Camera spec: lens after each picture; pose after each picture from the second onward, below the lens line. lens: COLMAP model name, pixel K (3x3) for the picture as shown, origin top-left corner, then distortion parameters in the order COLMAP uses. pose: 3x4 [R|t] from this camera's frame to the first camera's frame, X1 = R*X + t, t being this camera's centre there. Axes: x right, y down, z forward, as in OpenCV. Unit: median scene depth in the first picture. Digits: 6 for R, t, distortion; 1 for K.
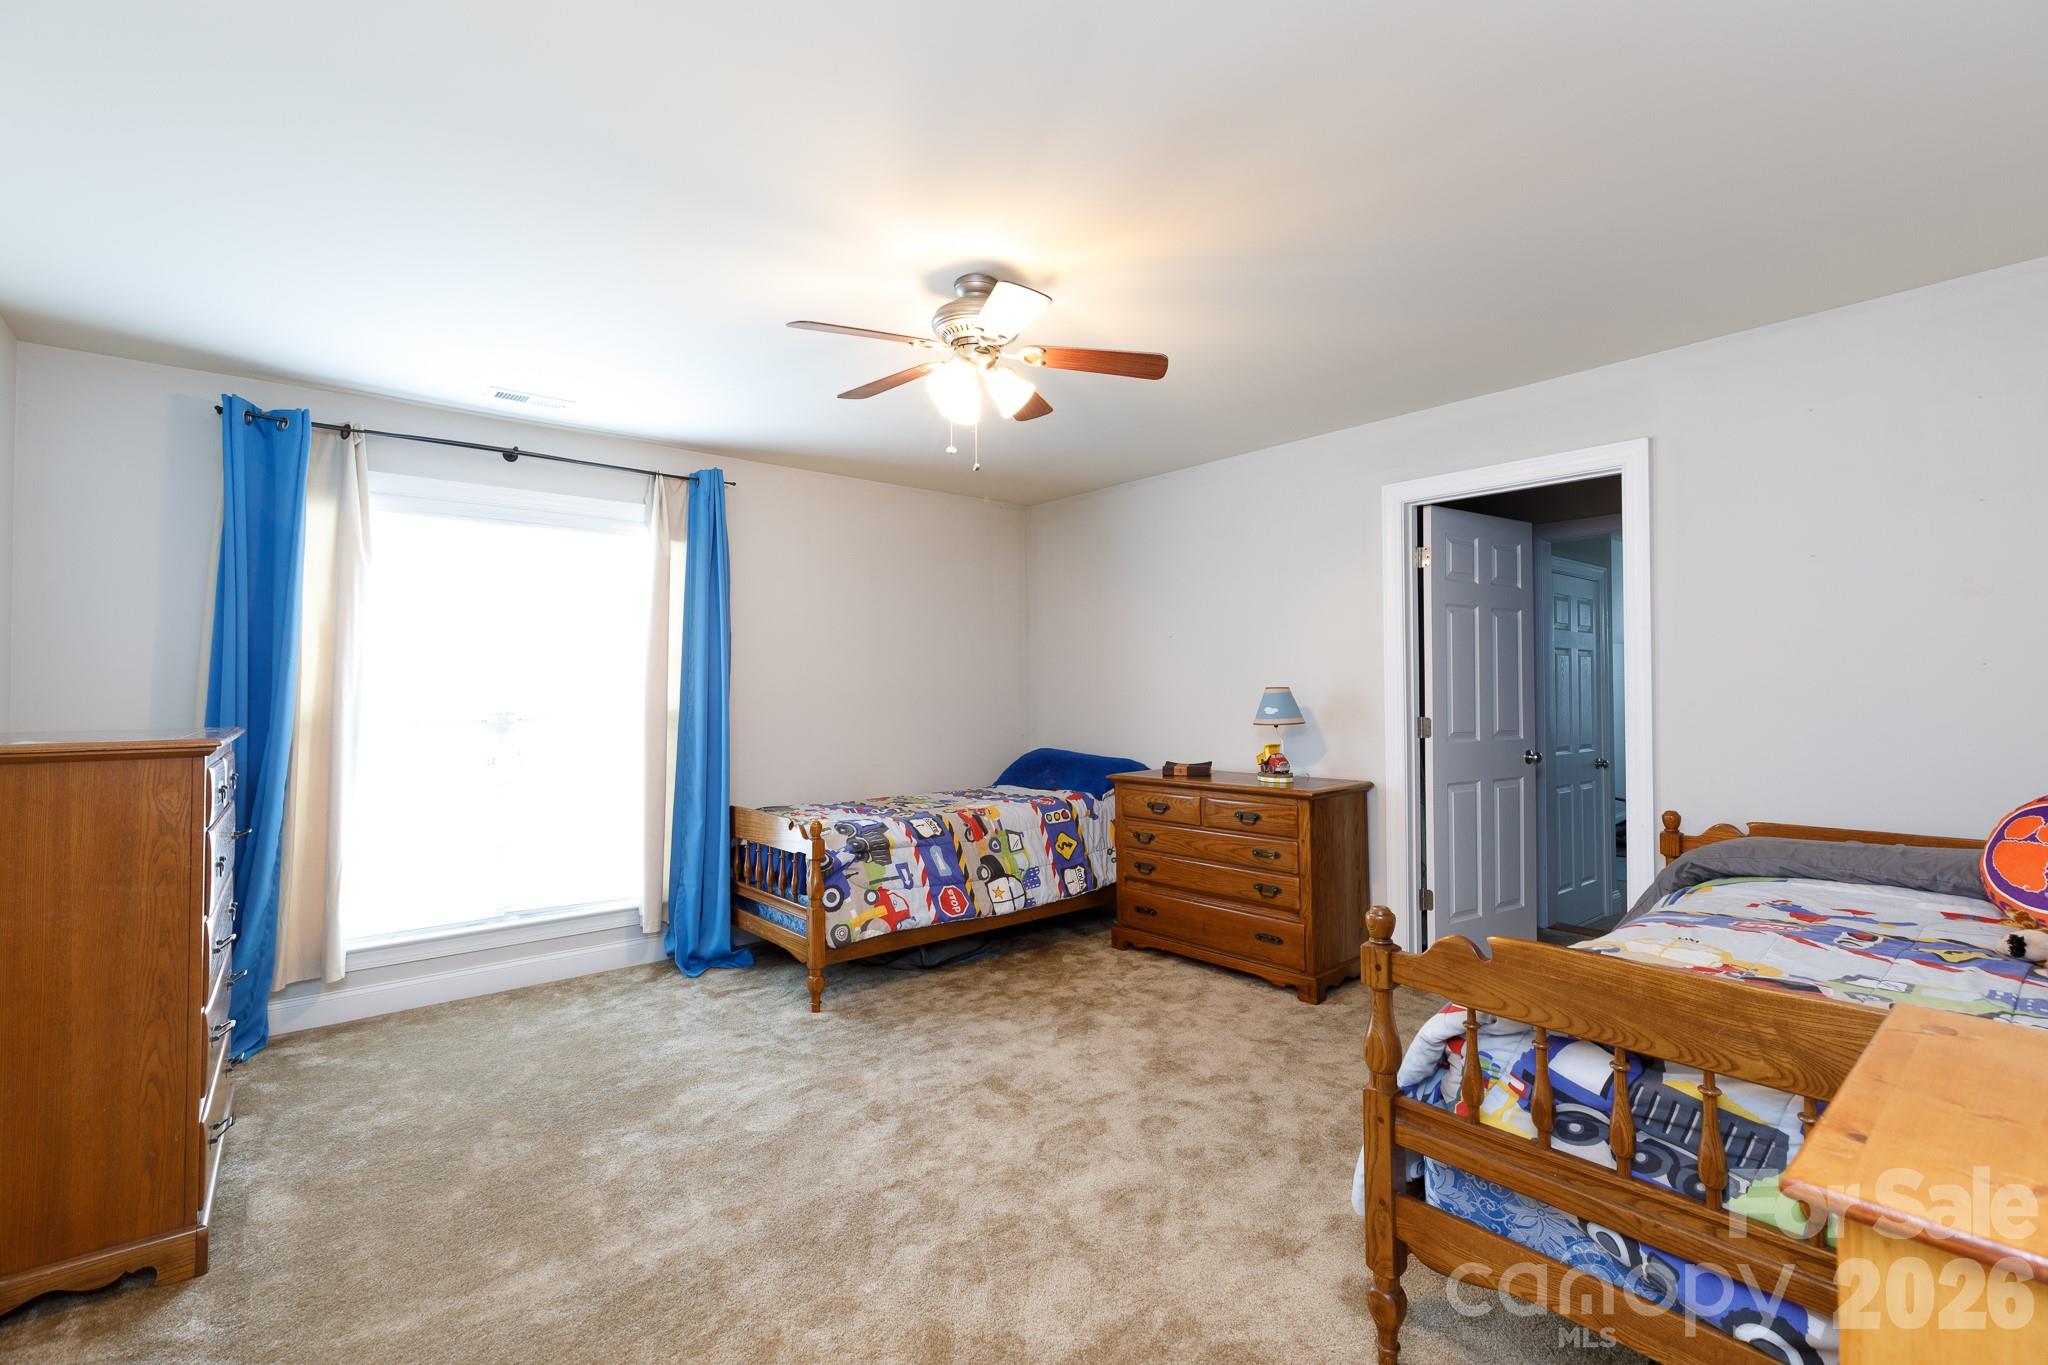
lens RADIAL K [[936.5, 0, 1056.7], [0, 936.5, 677.3], [0, 0, 1]] dist [-0.001867, -0.000483]
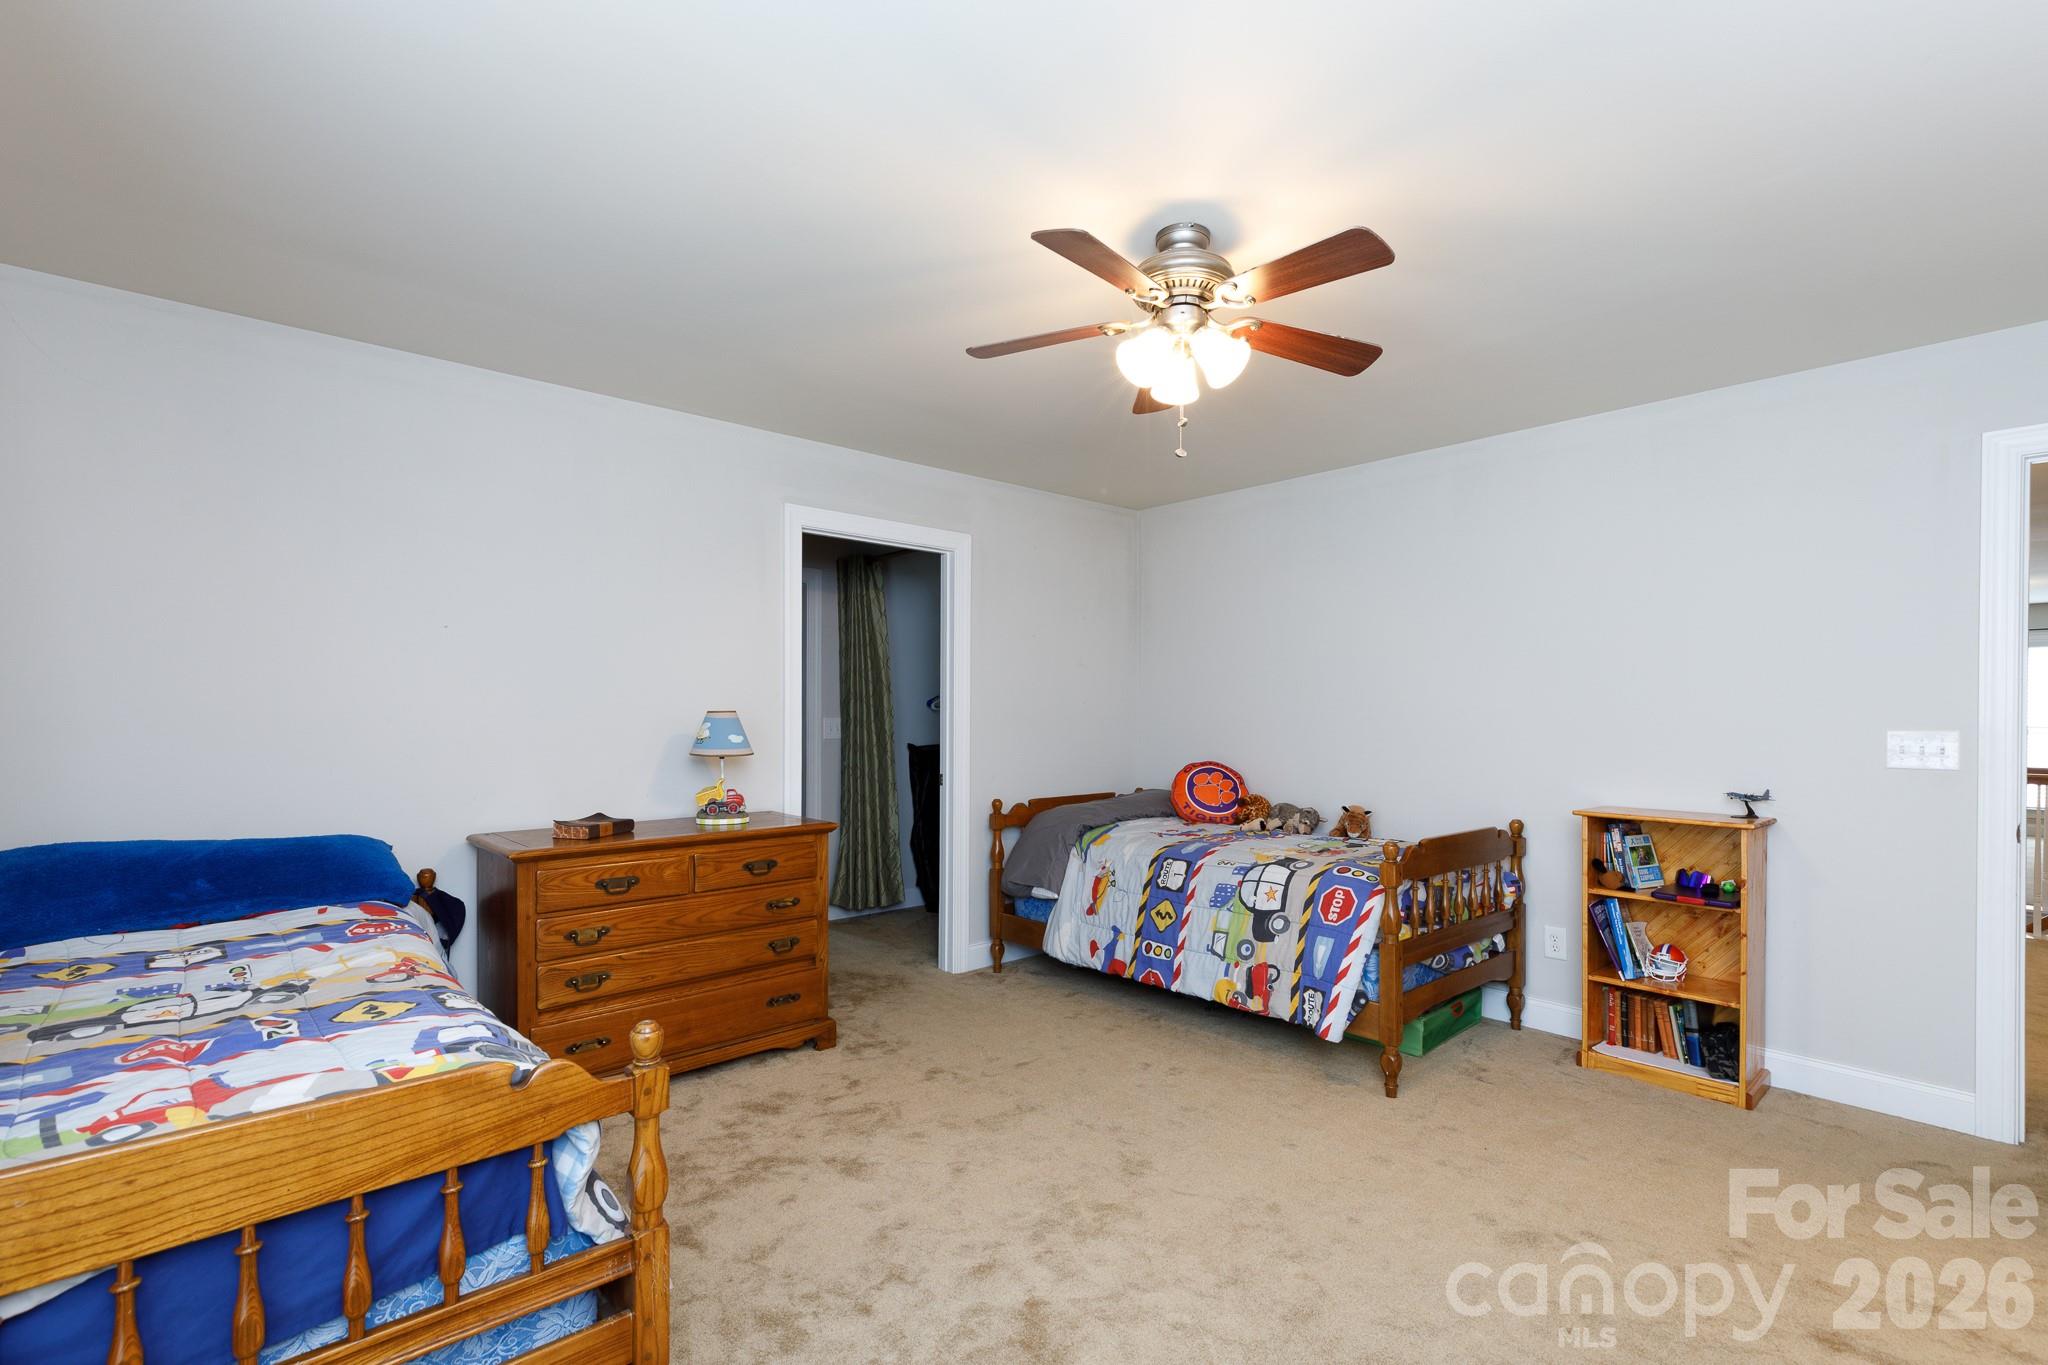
lens RADIAL K [[950.4, 0, 1026.2], [0, 950.4, 722.4], [0, 0, 1]] dist [-0.000404, -0.000099]
pose [[-0.006287, -0.003406, 0.999974, -0.656395], [-0.014815, 0.999885, 0.003313, 0.014432], [-0.999870, -0.014794, -0.006336, 0.779555]]
